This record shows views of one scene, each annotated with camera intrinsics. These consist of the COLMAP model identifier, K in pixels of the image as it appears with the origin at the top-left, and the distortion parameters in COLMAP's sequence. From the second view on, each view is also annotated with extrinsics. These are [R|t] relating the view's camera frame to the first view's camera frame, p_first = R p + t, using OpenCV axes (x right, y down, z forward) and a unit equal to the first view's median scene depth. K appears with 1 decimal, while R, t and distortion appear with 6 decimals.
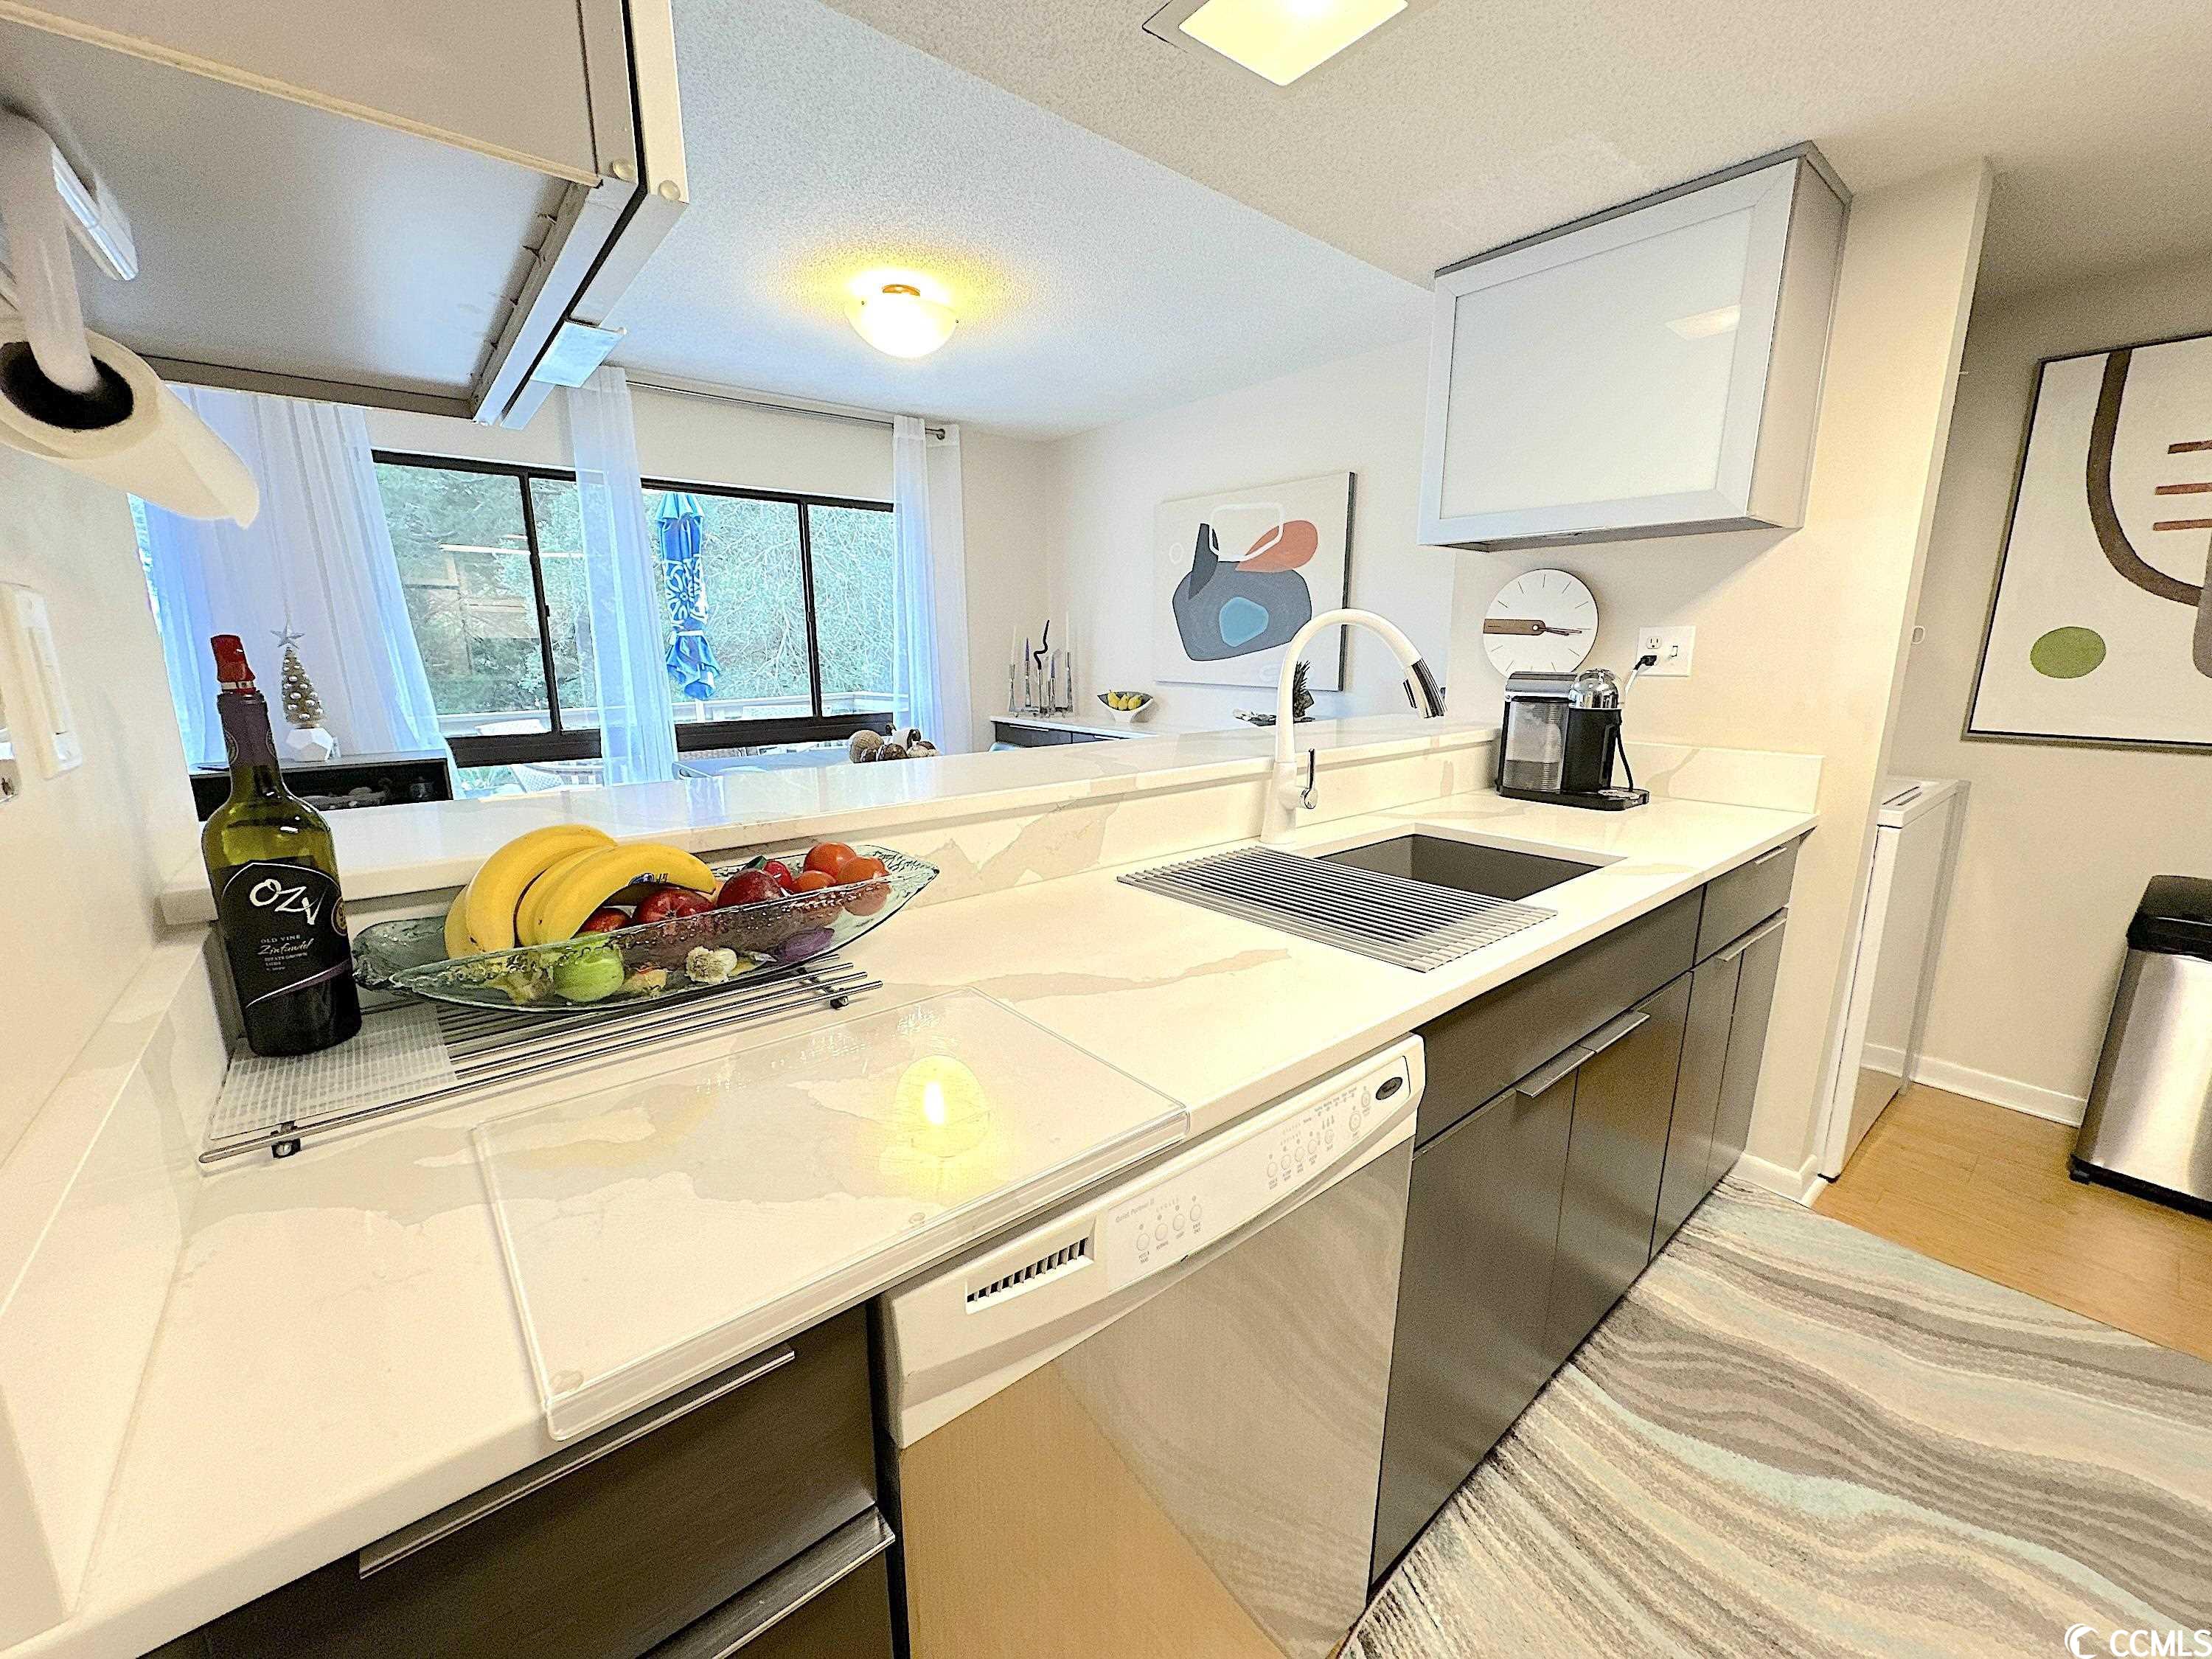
lens RADIAL K [[881.7, 0, 1105.1], [0, 881.7, 832.6], [0, 0, 1]] dist [0.000378, -0.000004]
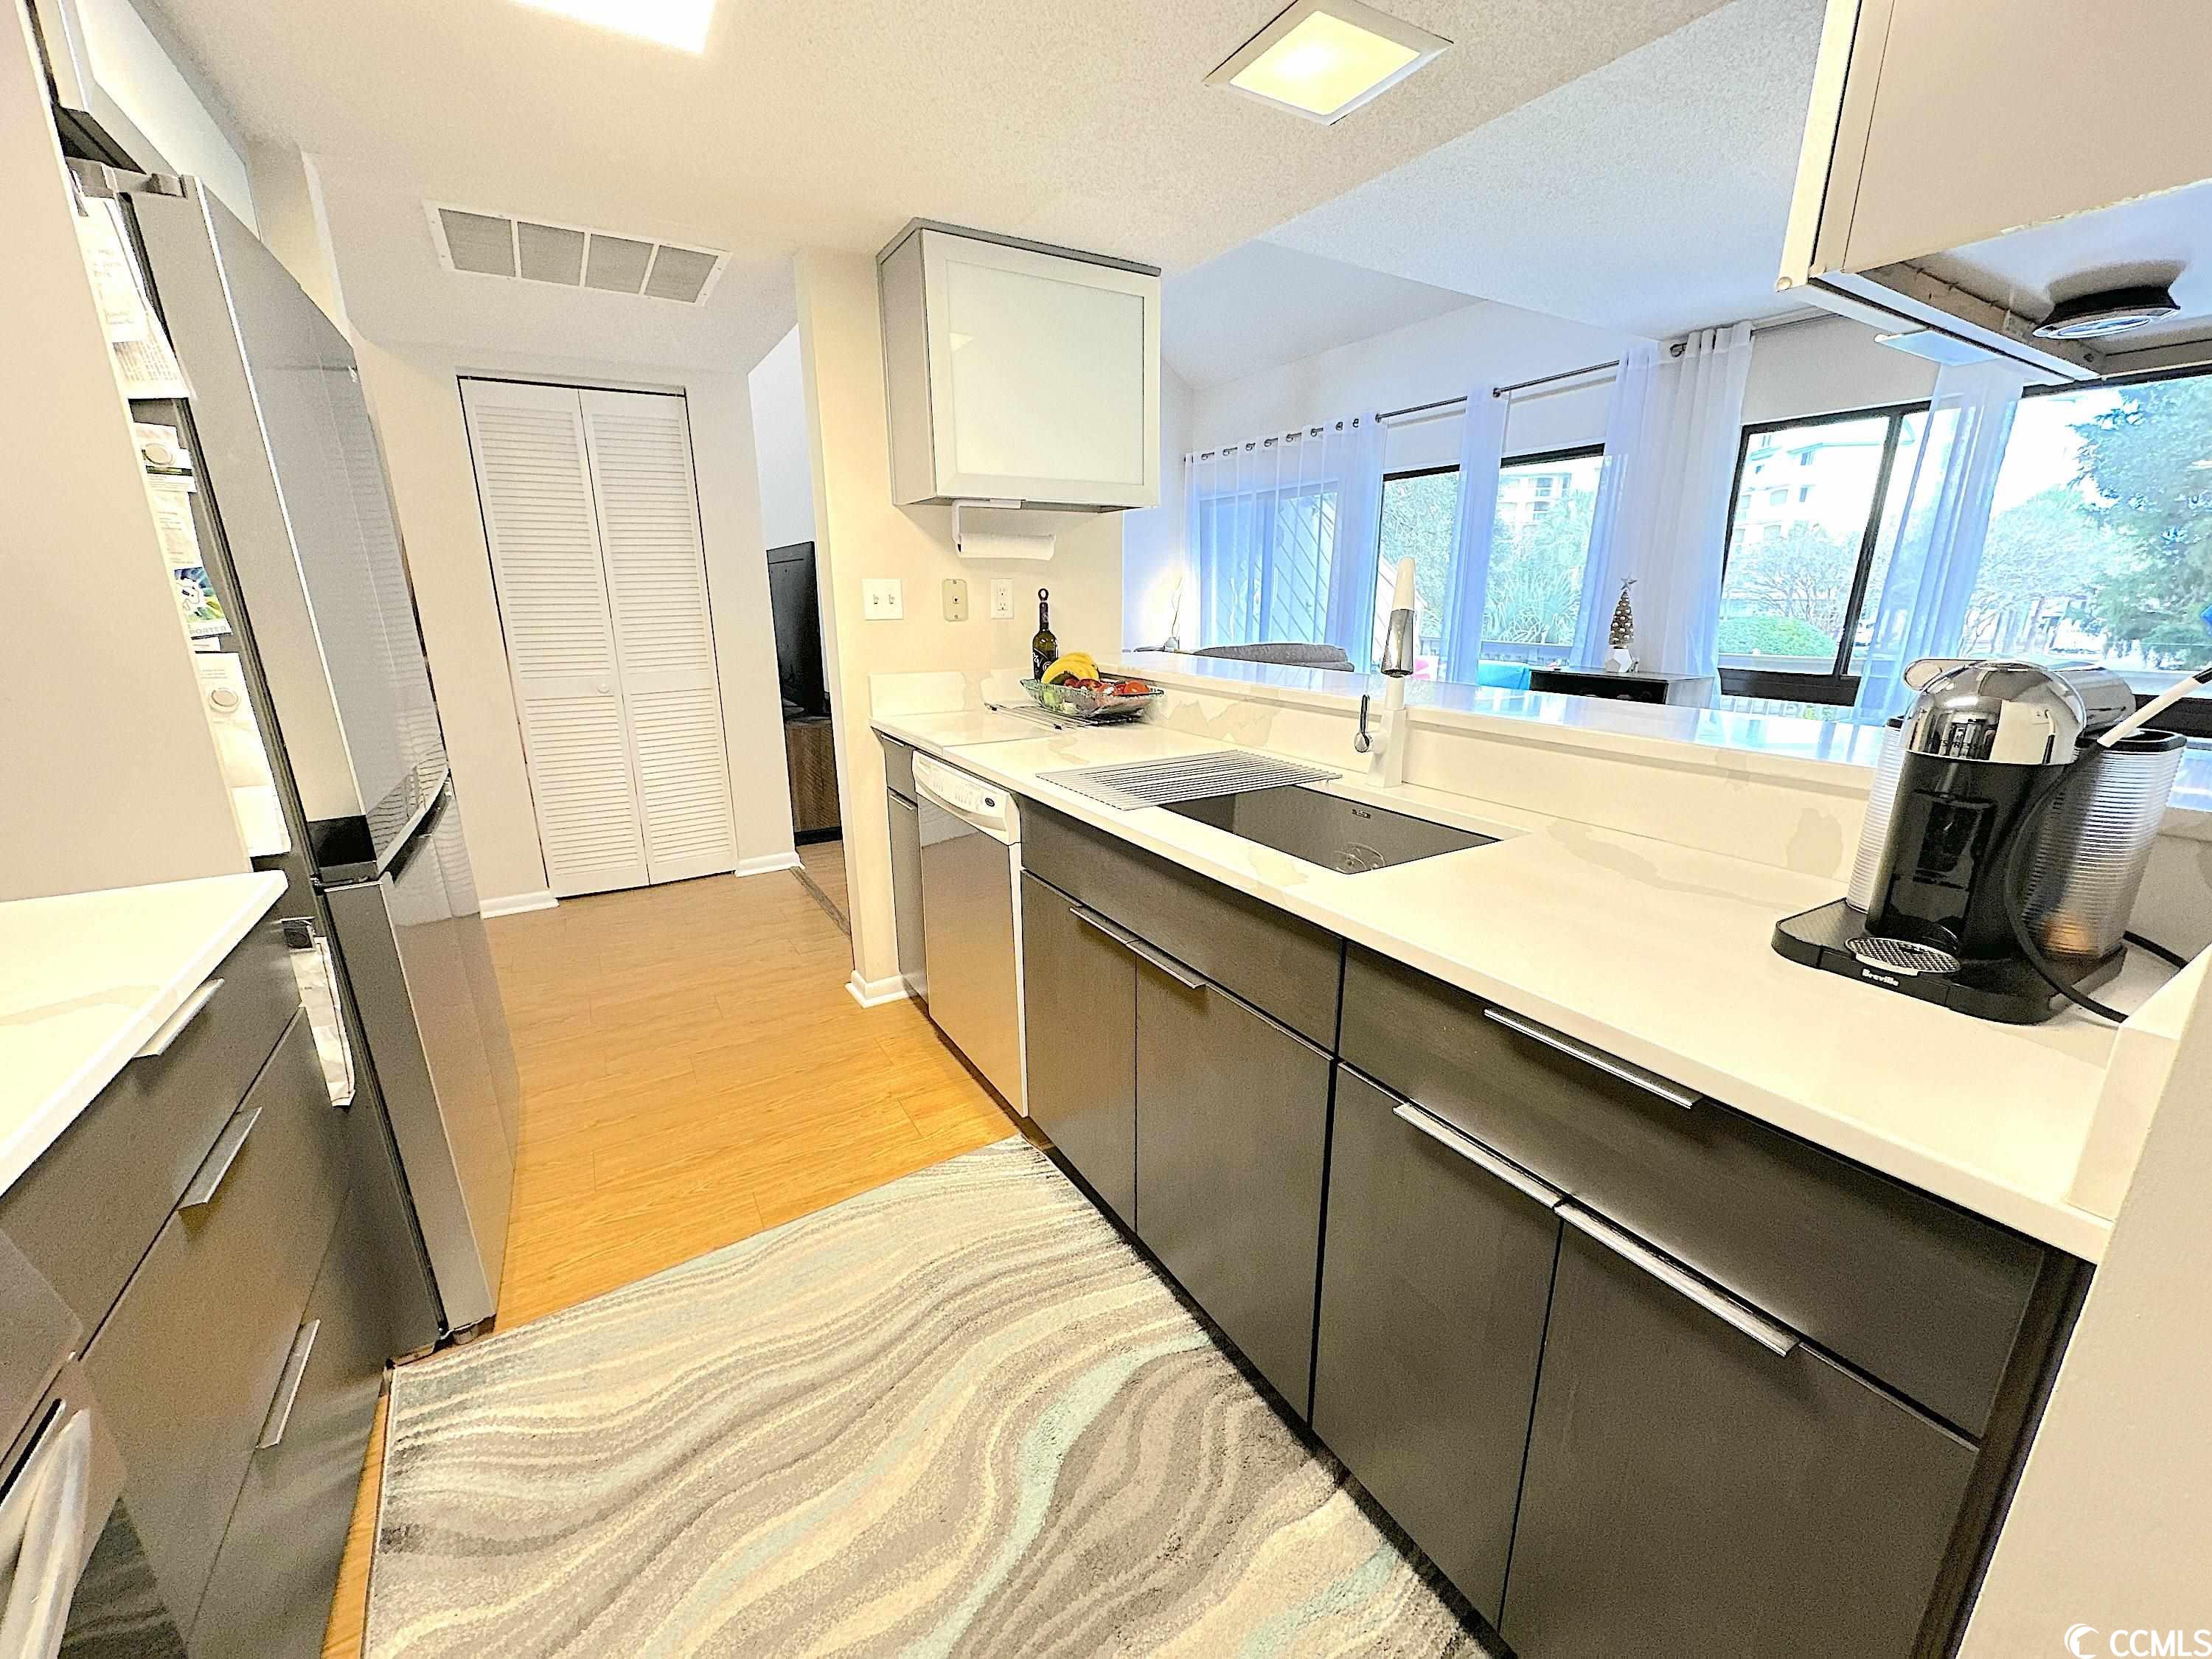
lens RADIAL K [[884.2, 0, 1106.0], [0, 884.2, 834.0], [0, 0, 1]] dist [0.002211, 0.000263]
pose [[-0.152500, 0.267043, -0.951542, 0.476040], [-0.205245, 0.933255, 0.294805, -0.067847], [0.966757, 0.240257, -0.087512, 0.300022]]
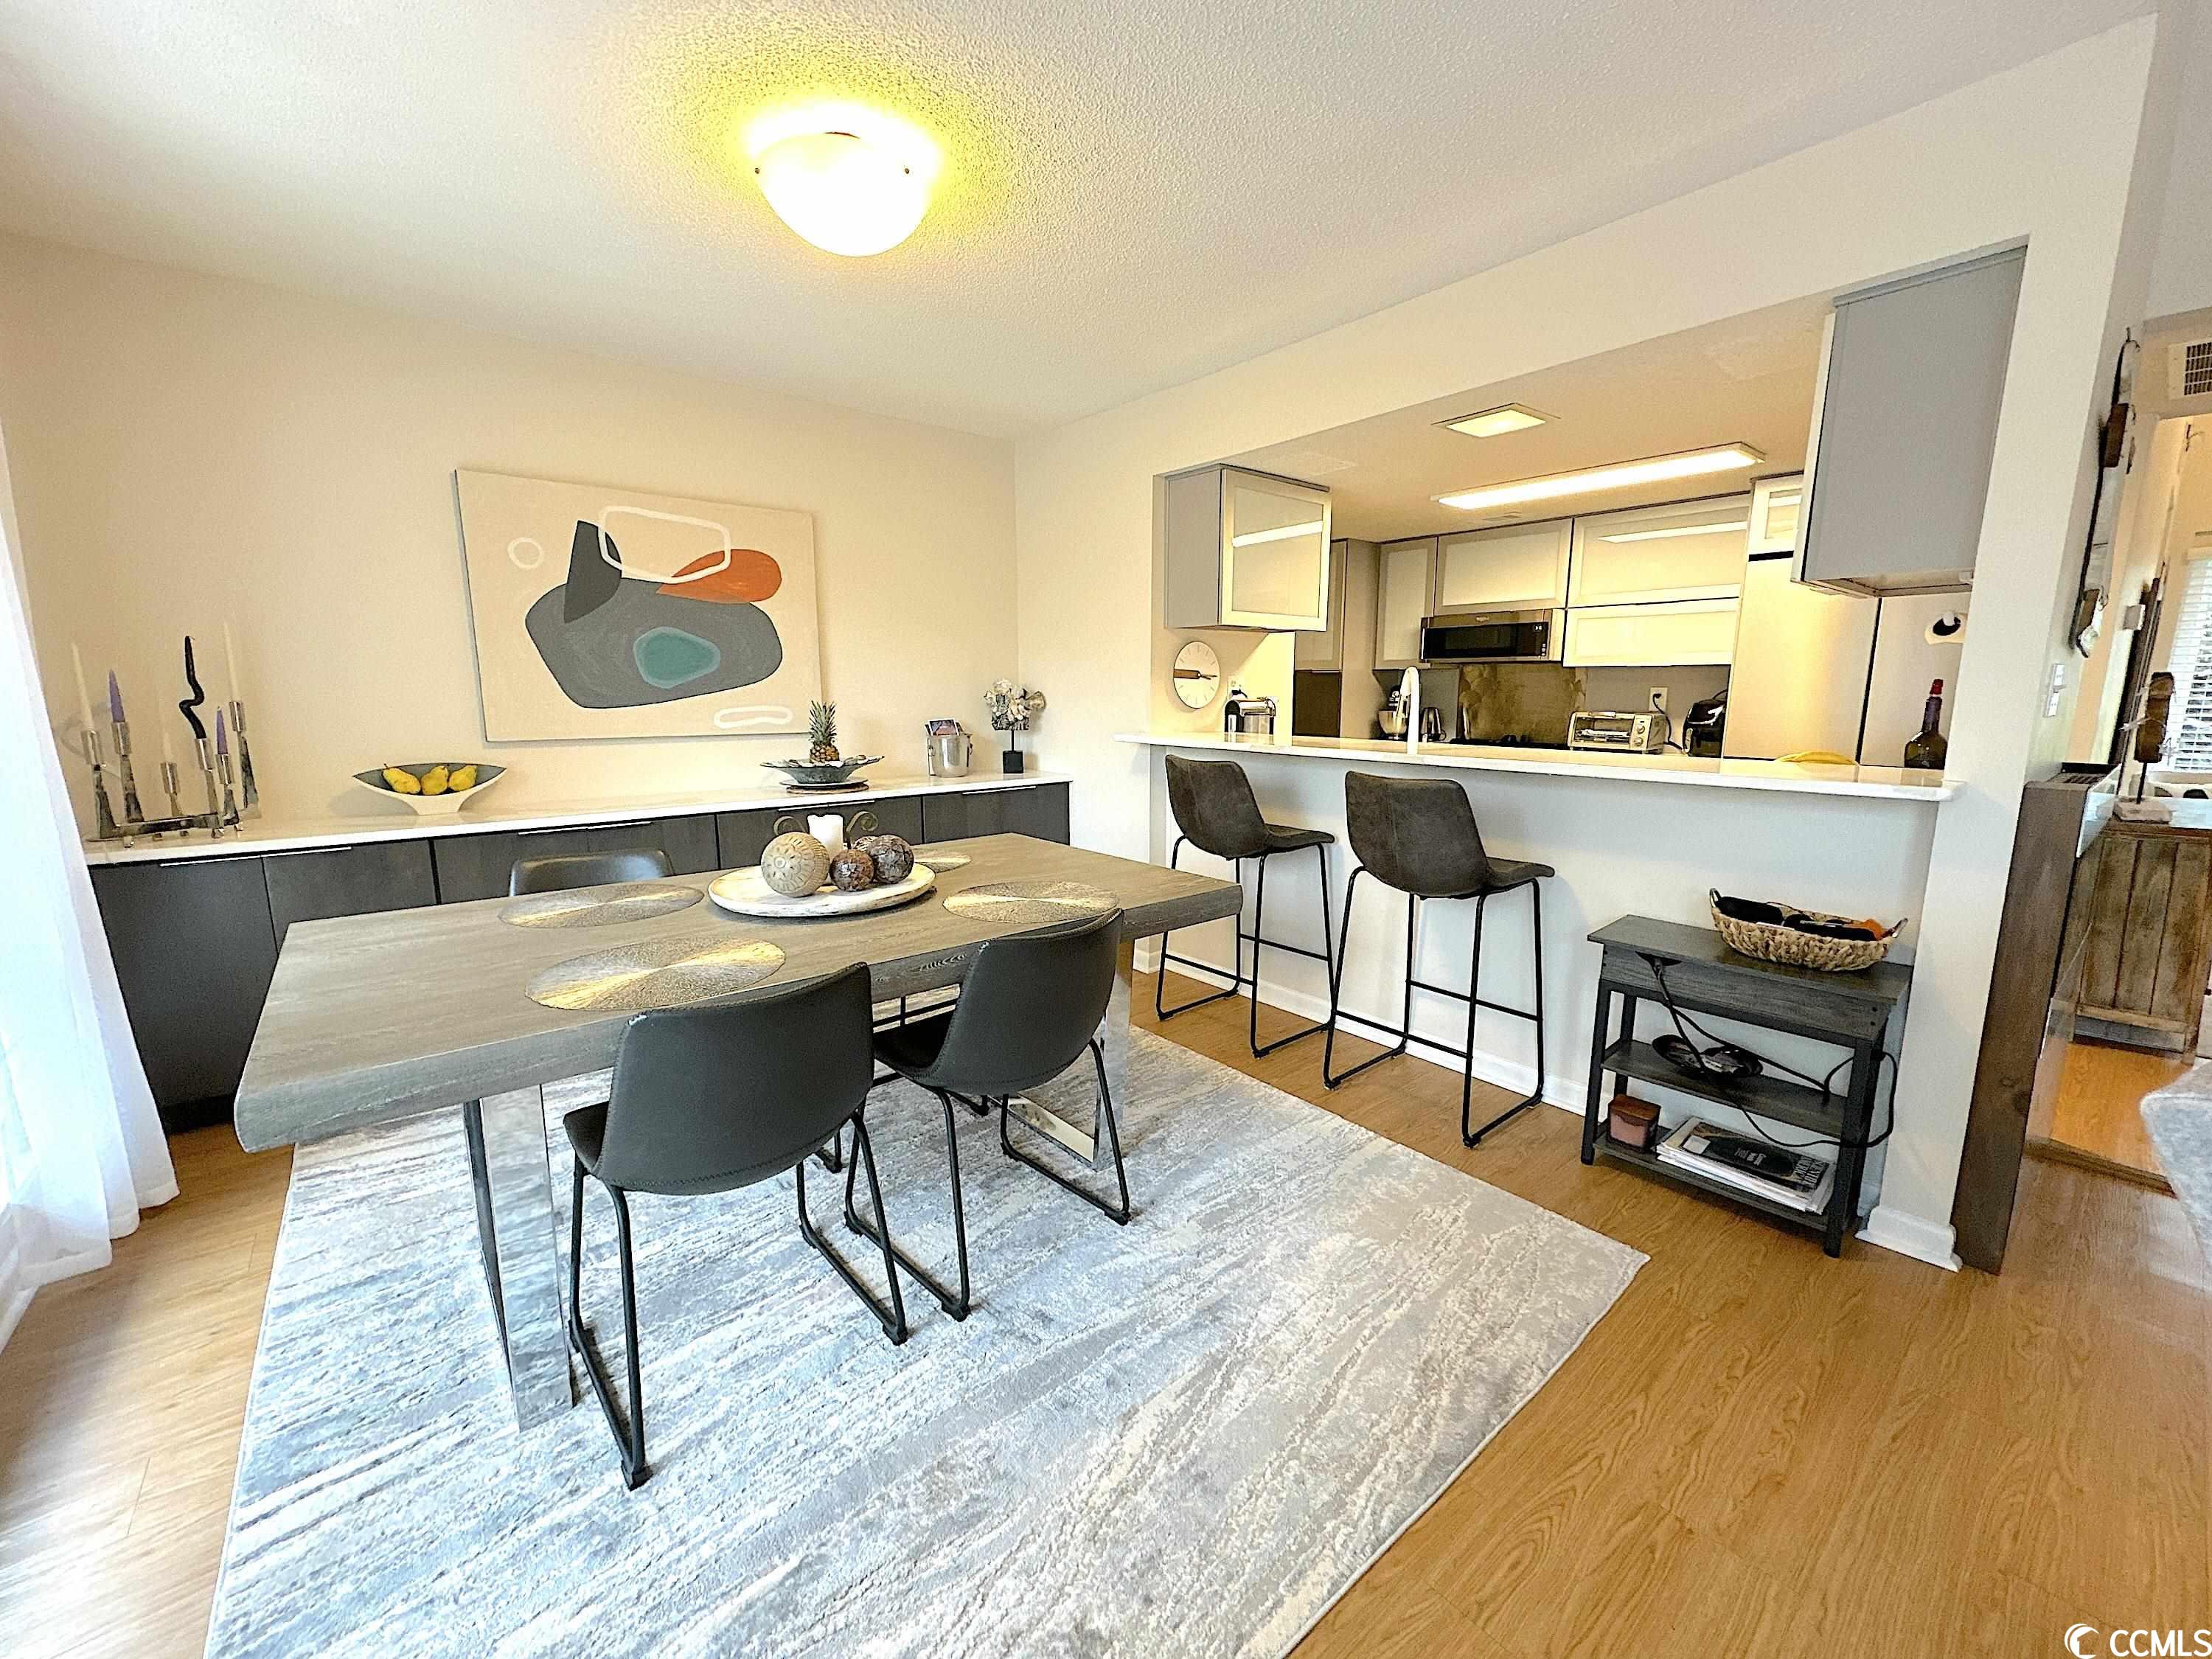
lens RADIAL K [[881.7, 0, 1105.1], [0, 881.7, 832.6], [0, 0, 1]] dist [0.000378, -0.000004]
pose [[0.011467, -0.165707, 0.986108, -0.659099], [0.210570, 0.964459, 0.159620, -0.129353], [-0.977512, 0.205814, 0.045953, 0.605391]]
